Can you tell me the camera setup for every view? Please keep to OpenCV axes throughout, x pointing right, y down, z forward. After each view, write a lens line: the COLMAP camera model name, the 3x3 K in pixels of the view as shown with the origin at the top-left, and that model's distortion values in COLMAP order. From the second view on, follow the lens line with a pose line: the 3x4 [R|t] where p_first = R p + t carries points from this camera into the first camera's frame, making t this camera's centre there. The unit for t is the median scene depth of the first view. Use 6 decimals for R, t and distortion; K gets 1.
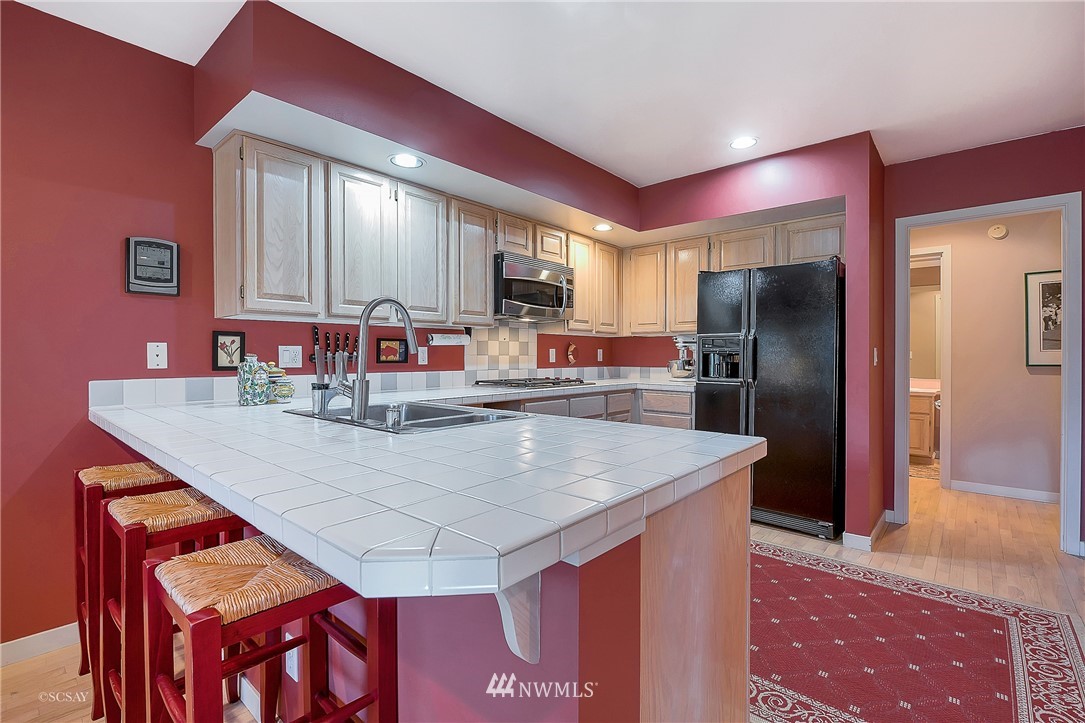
lens RADIAL K [[491.1, 0, 539.5], [0, 491.1, 362.9], [0, 0, 1]] dist [-0.013935, -0.000369]
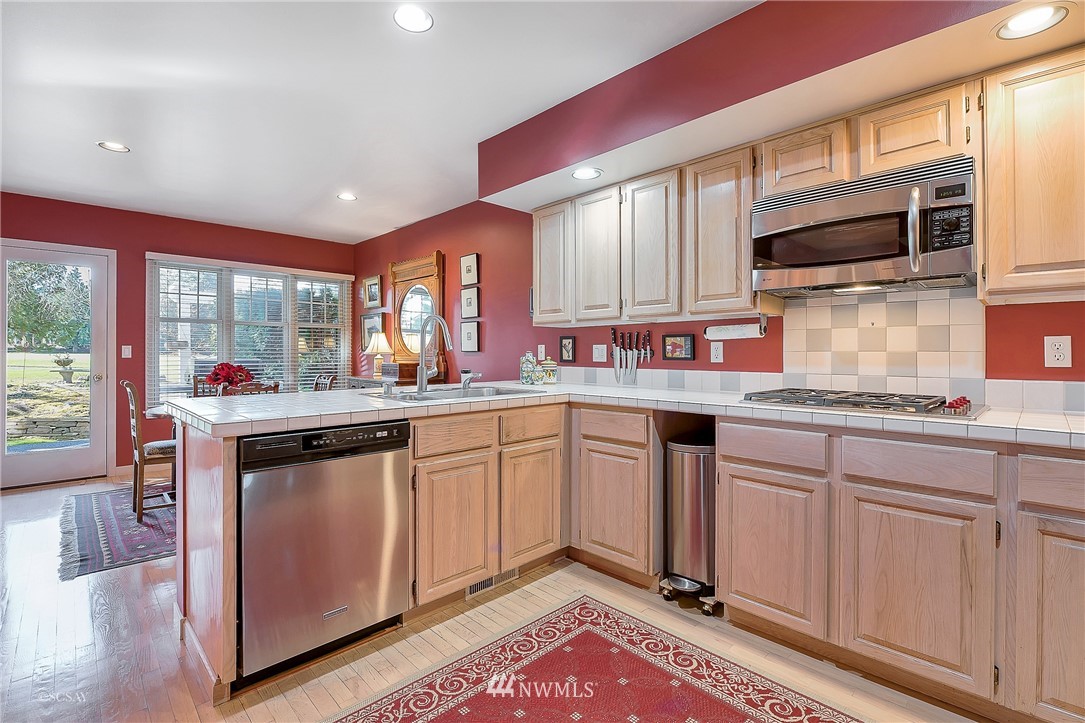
lens RADIAL K [[491.1, 0, 544.1], [0, 491.1, 350.3], [0, 0, 1]] dist [-0.013935, -0.000369]
pose [[-0.064386, -0.004130, -0.997917, 0.665543], [-0.011496, 0.999928, -0.003397, -0.012461], [0.997859, 0.011254, -0.064428, 0.797351]]
